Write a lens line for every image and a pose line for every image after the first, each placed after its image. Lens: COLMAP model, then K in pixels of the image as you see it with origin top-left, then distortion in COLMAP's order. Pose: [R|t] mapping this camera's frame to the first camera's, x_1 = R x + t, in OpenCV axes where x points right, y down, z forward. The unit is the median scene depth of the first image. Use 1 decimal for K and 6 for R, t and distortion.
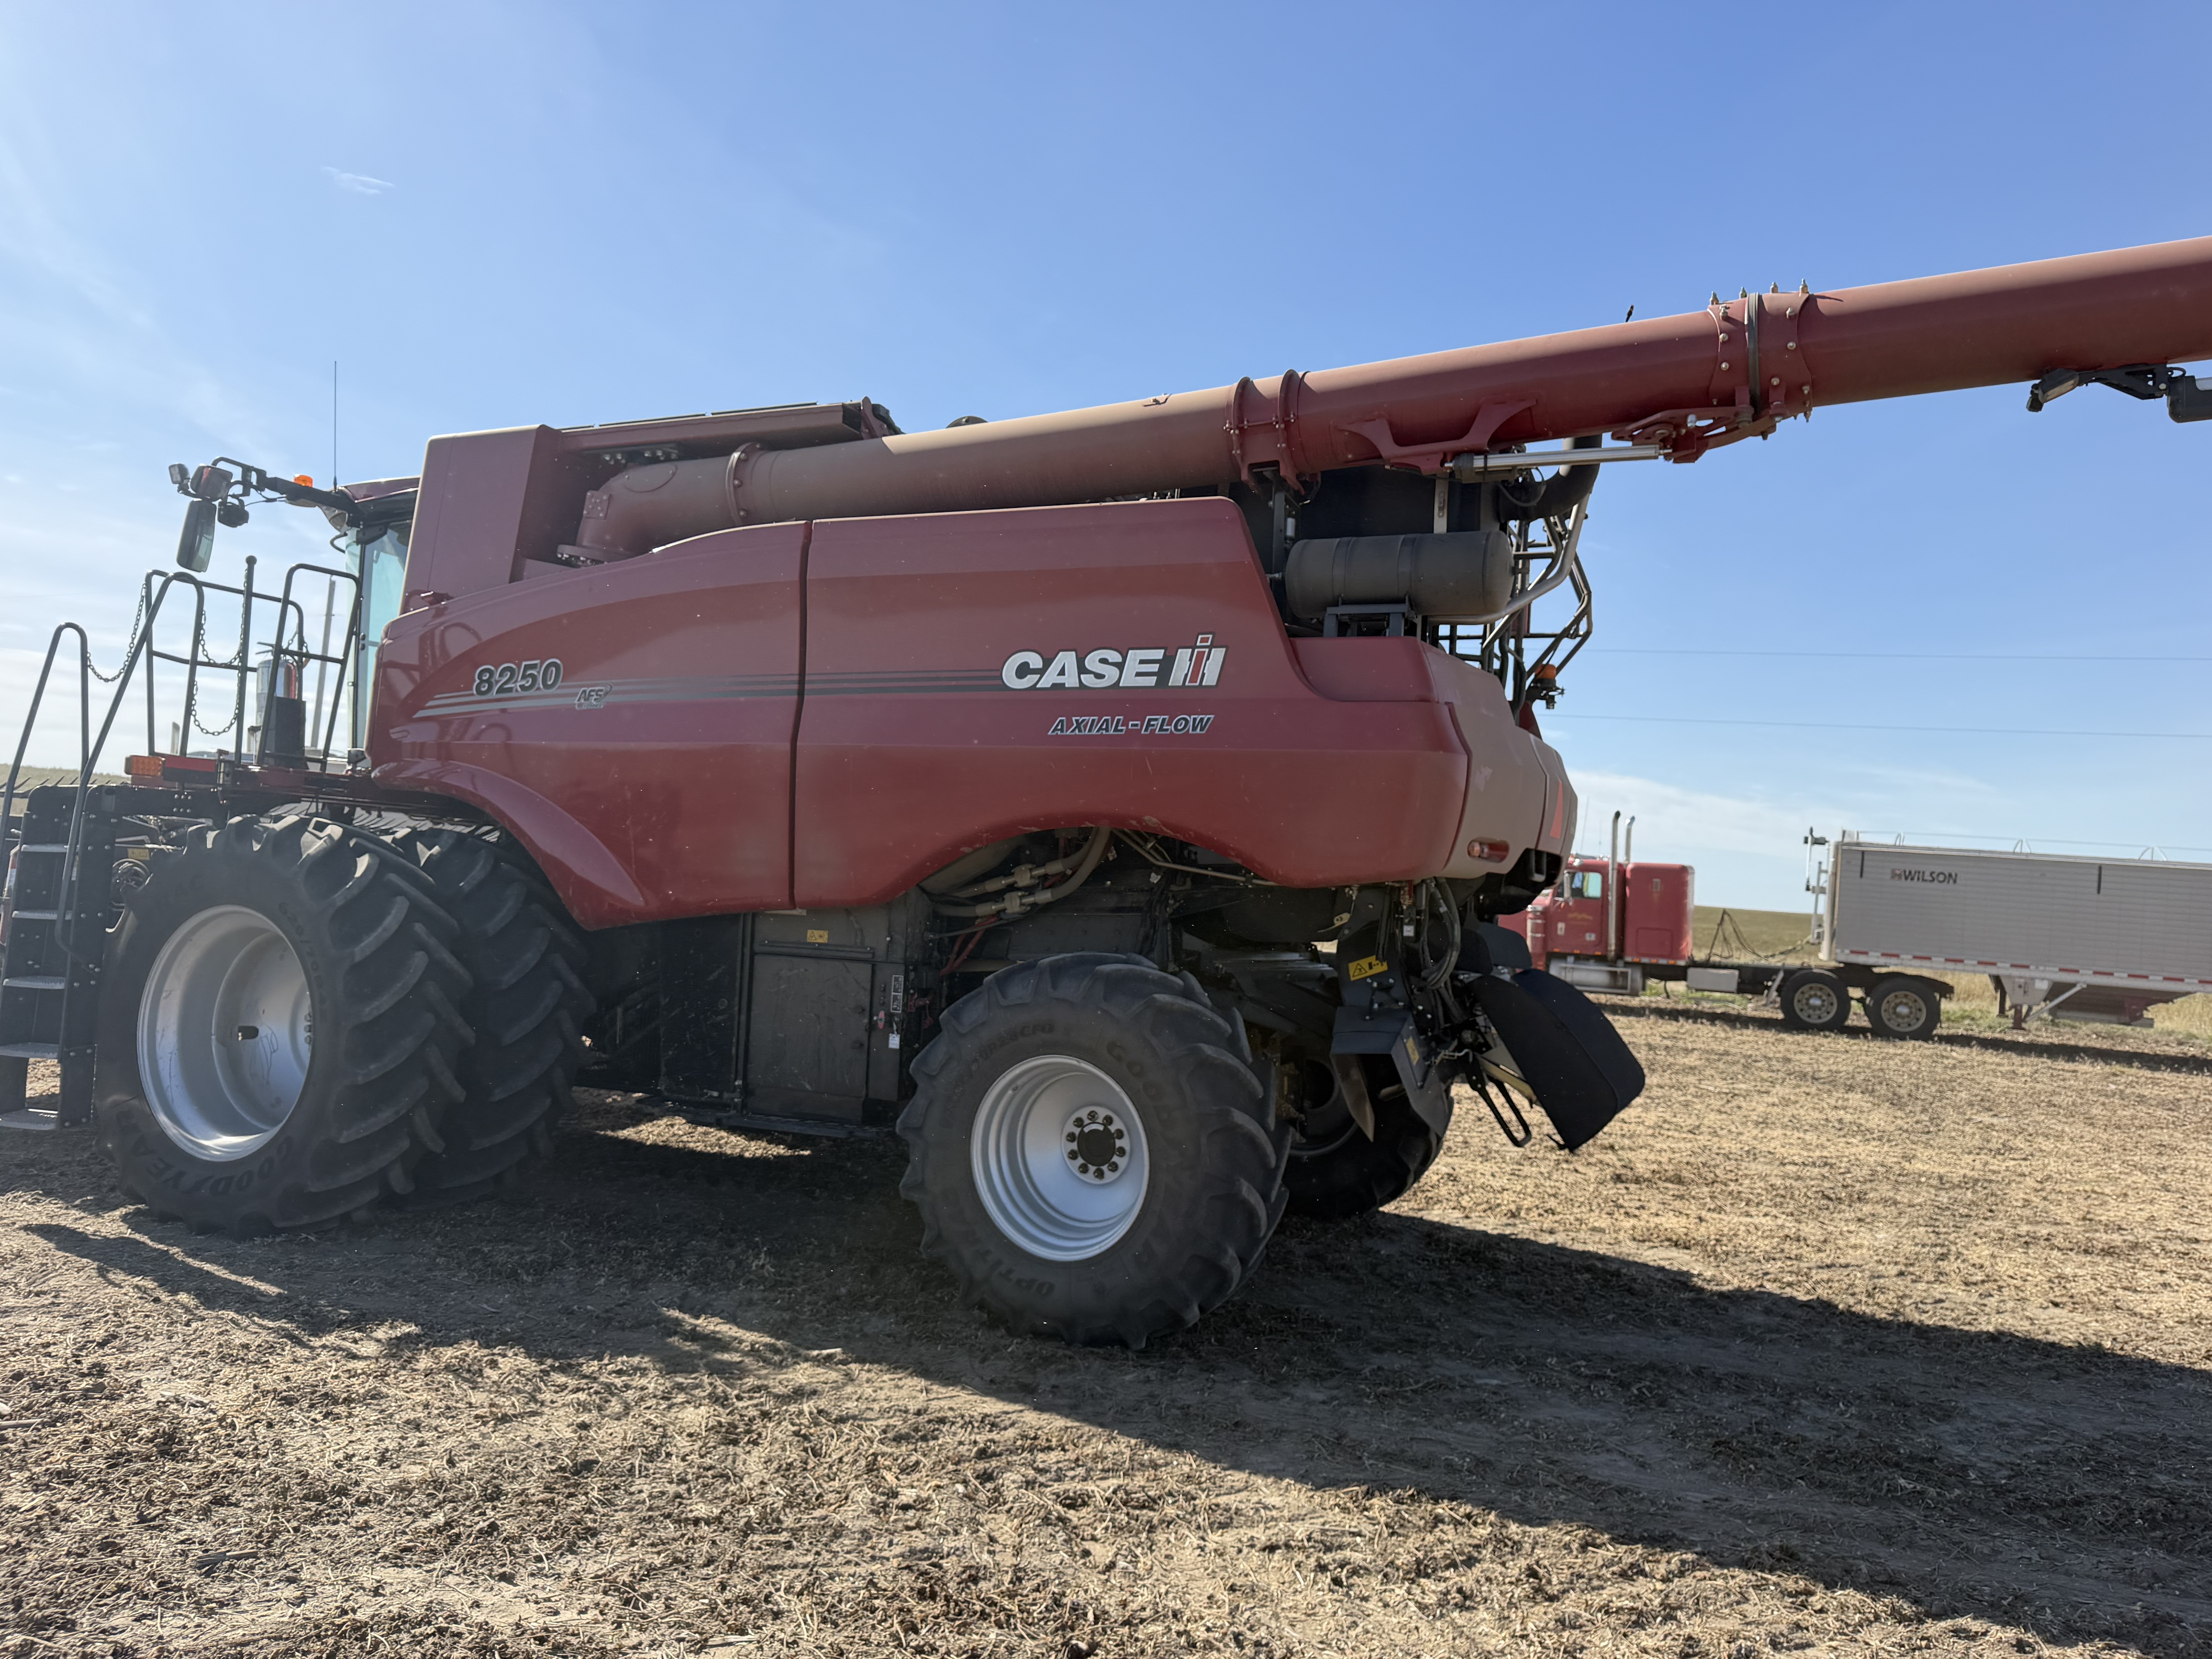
lens RADIAL K [[1699.1, 0, 1106.0], [0, 1699.1, 829.5], [0, 0, 1]] dist [0.112712, -0.253240]
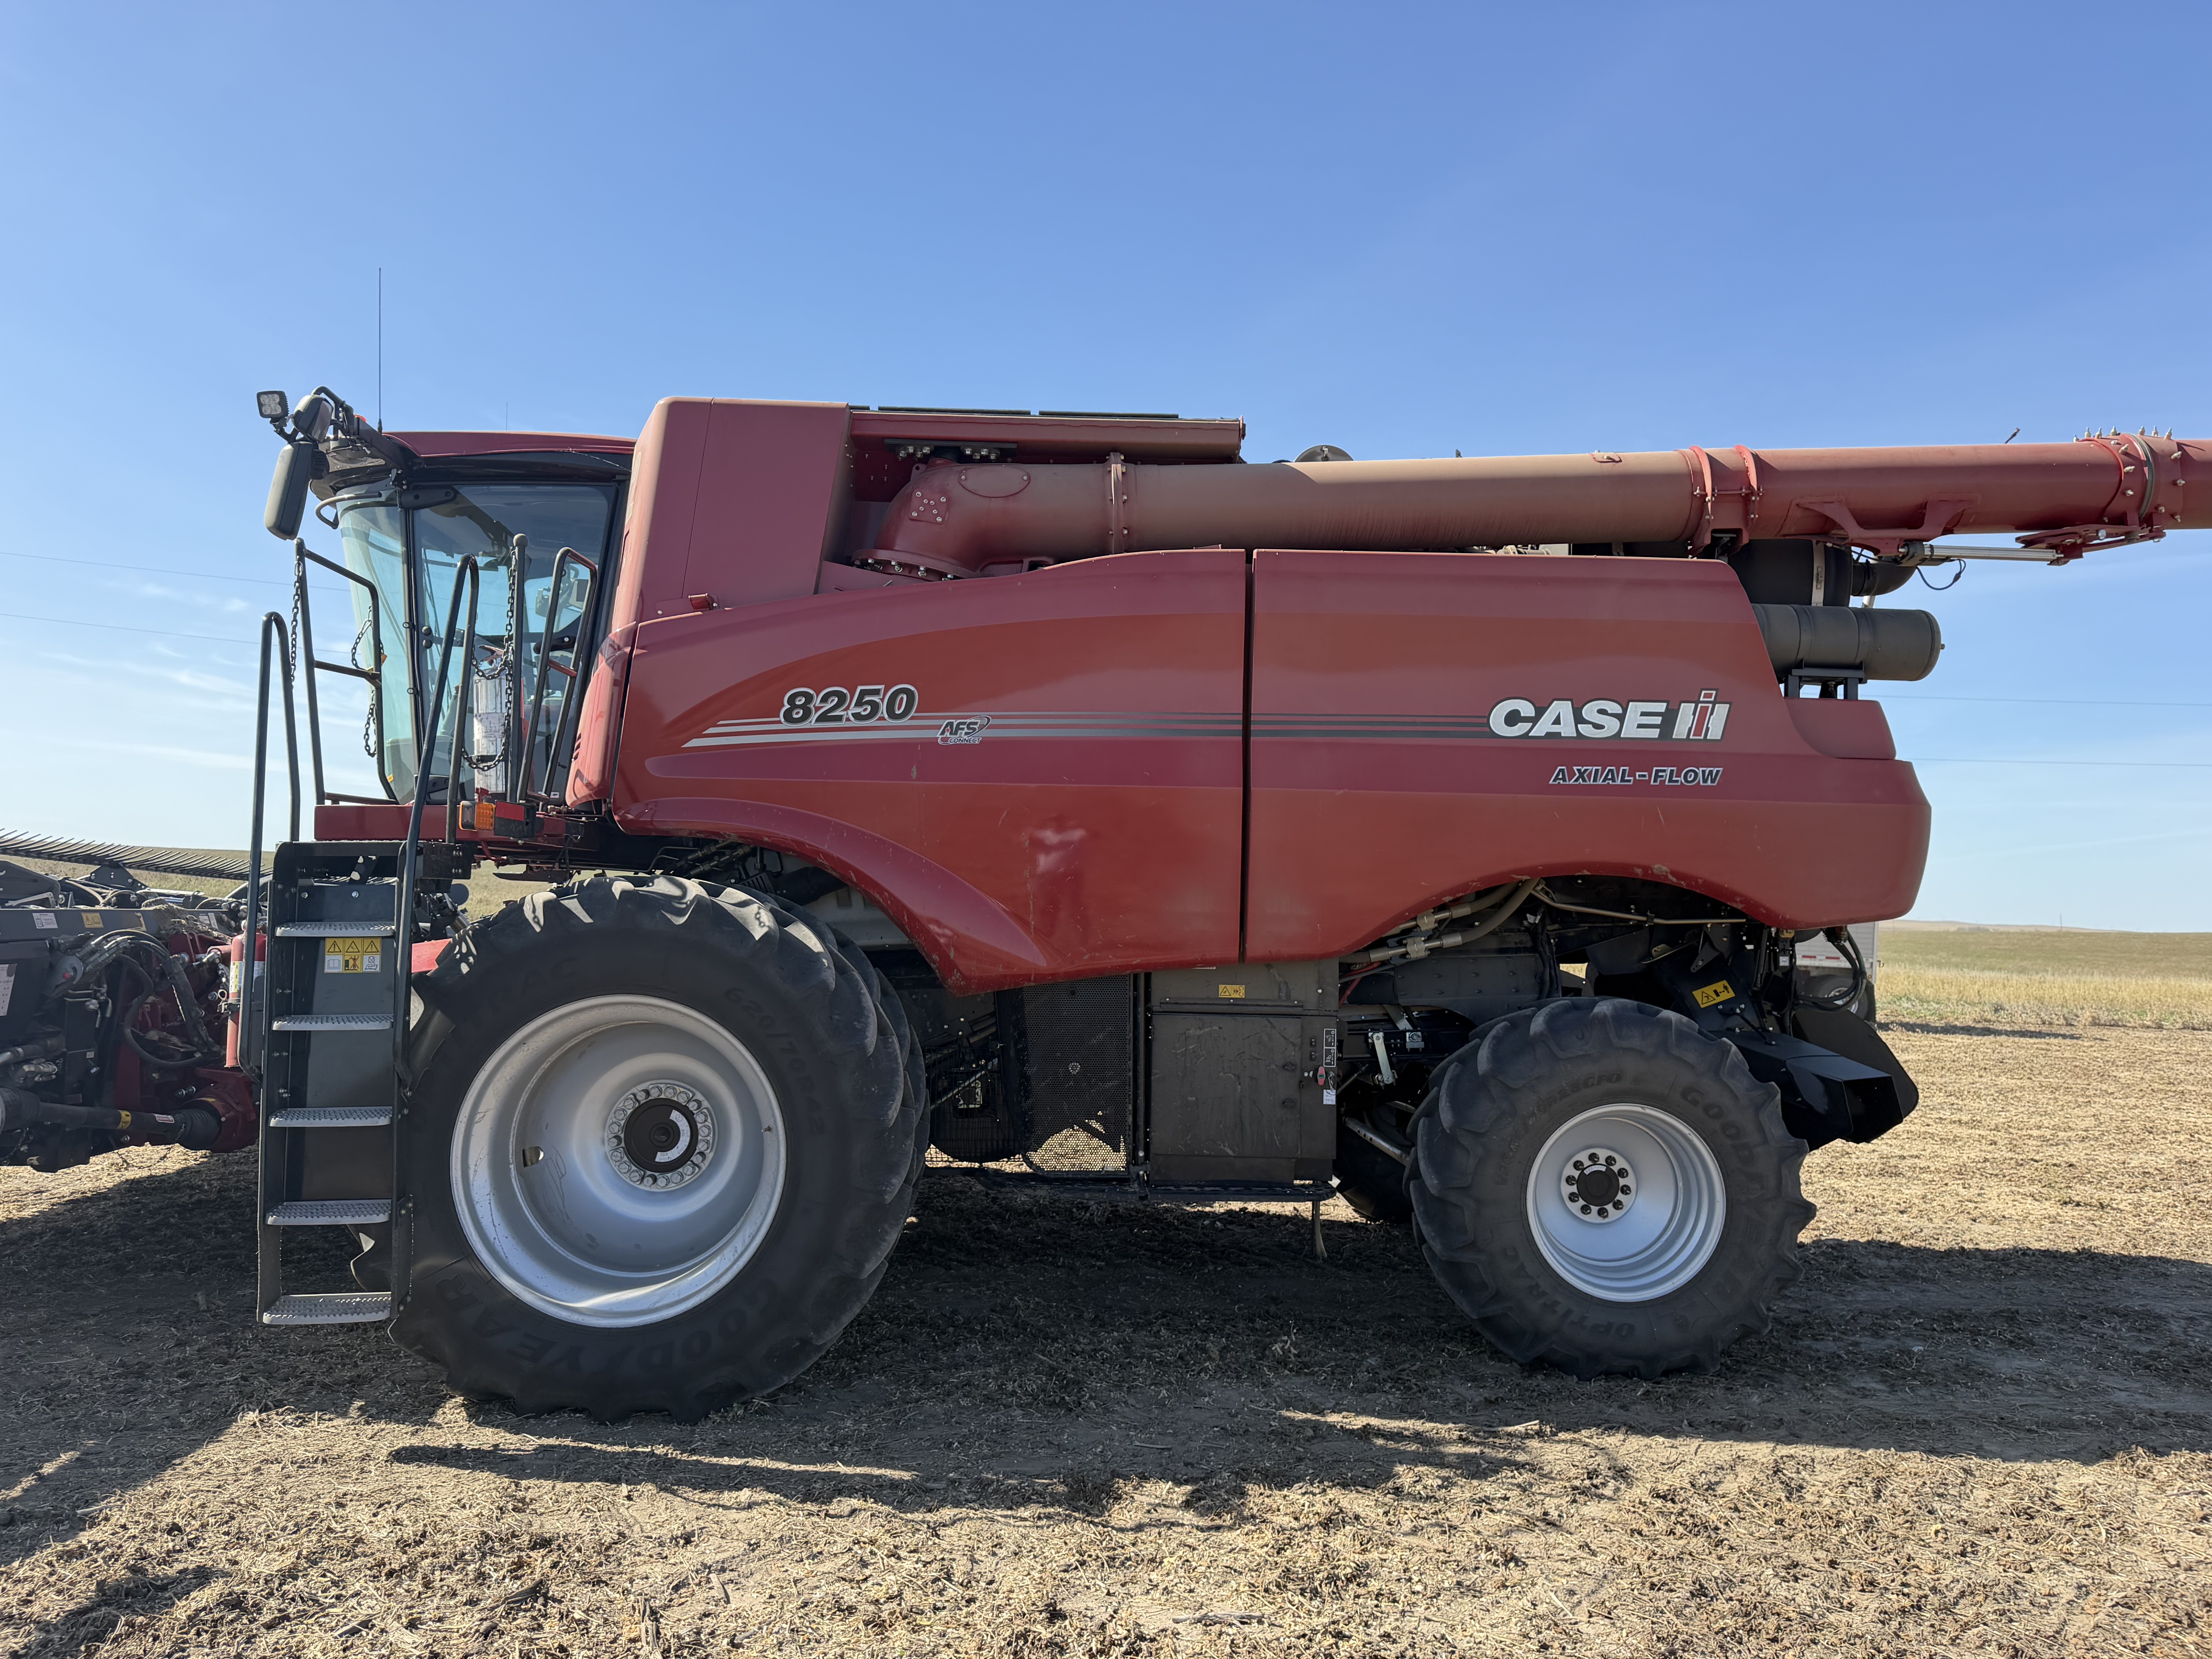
lens RADIAL K [[1699.1, 0, 1106.0], [0, 1699.1, 829.5], [0, 0, 1]] dist [0.112712, -0.253240]
pose [[0.886586, -0.014840, 0.462326, -0.739816], [0.005157, 0.999740, 0.022202, -0.052876], [-0.462536, -0.017300, 0.886432, 0.226771]]
